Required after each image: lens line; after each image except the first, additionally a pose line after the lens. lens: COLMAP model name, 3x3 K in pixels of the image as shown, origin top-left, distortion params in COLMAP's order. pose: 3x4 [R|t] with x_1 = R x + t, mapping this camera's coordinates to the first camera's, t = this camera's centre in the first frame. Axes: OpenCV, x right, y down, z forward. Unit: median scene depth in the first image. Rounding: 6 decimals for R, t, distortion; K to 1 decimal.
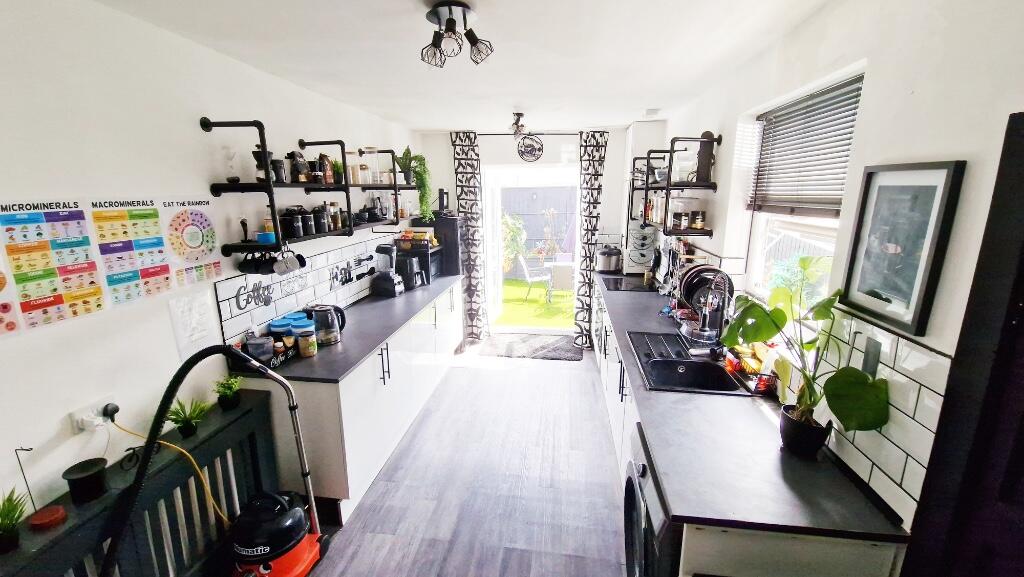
lens RADIAL K [[419.0, 0, 511.4], [0, 419.0, 284.2], [0, 0, 1]] dist [-0.000477, -0.000009]
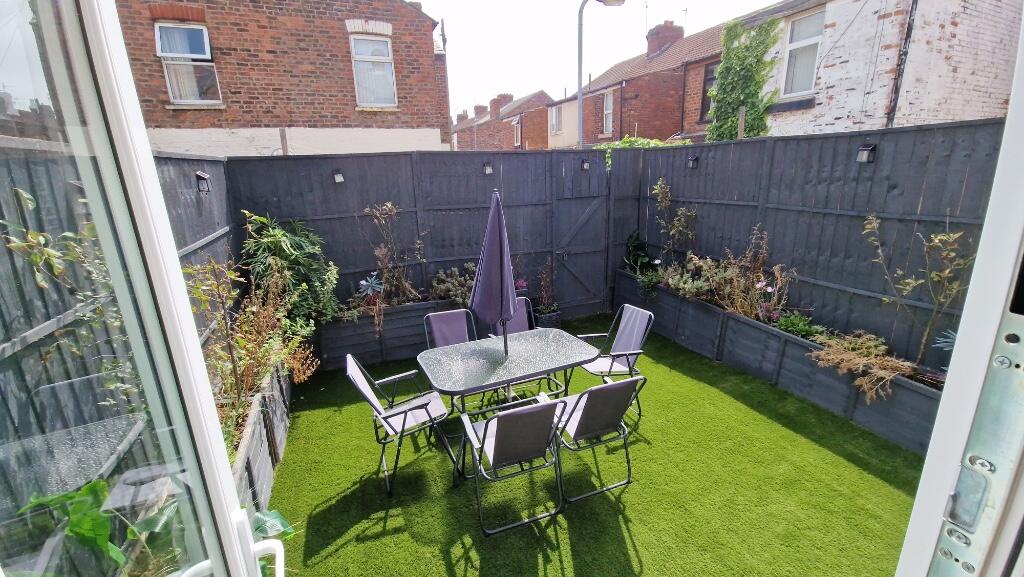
lens RADIAL K [[419.0, 0, 511.1], [0, 419.0, 283.9], [0, 0, 1]] dist [-0.000477, -0.000009]
pose [[0.873816, -0.154797, 0.460960, -0.006343], [0.133477, 0.987920, 0.078732, -0.112098], [-0.467579, -0.007270, 0.883921, 0.537647]]
